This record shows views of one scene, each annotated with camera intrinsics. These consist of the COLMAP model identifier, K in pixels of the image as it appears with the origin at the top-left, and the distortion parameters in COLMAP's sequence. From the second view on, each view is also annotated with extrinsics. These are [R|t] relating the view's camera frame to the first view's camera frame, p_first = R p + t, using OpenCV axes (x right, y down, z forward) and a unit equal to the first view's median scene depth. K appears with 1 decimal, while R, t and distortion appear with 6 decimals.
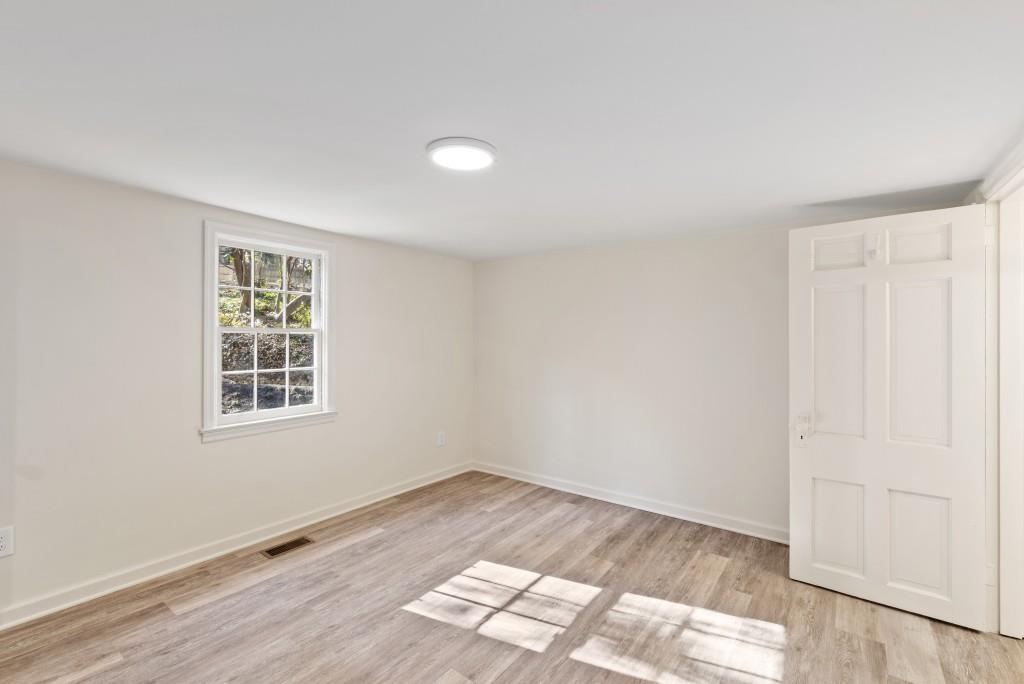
lens RADIAL K [[457.1, 0, 515.6], [0, 457.1, 348.2], [0, 0, 1]] dist [0.005514, 0.000328]
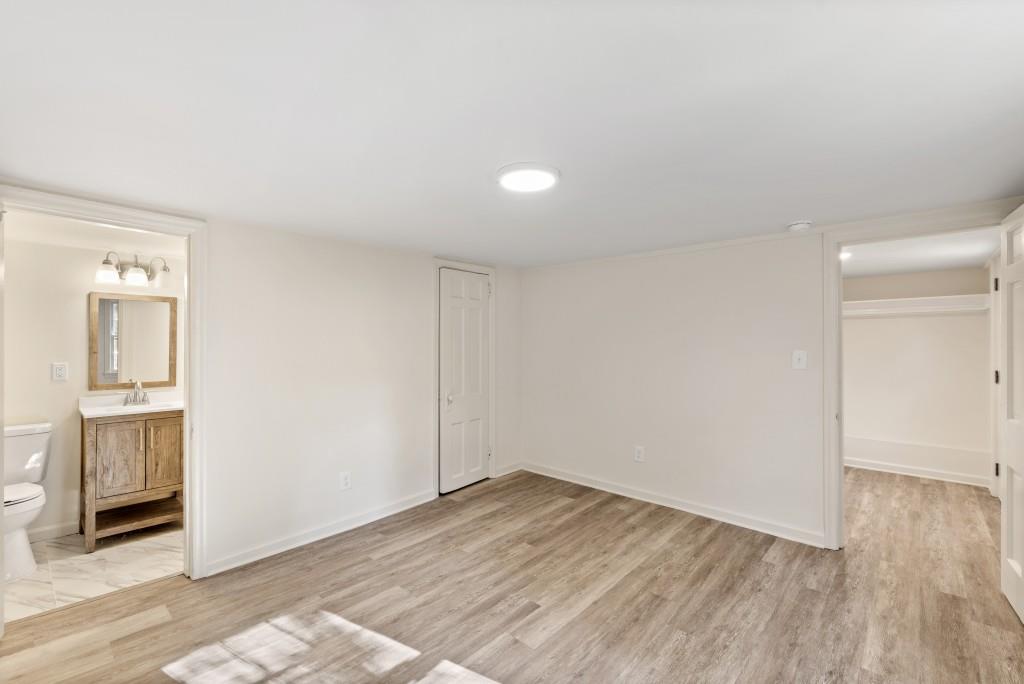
lens RADIAL K [[457.1, 0, 514.2], [0, 457.1, 336.1], [0, 0, 1]] dist [0.005514, 0.000328]
pose [[-0.994486, -0.006296, 0.104683, -0.192746], [-0.006844, 0.999965, -0.004878, -0.032888], [-0.104648, -0.005568, -0.994494, 1.987644]]
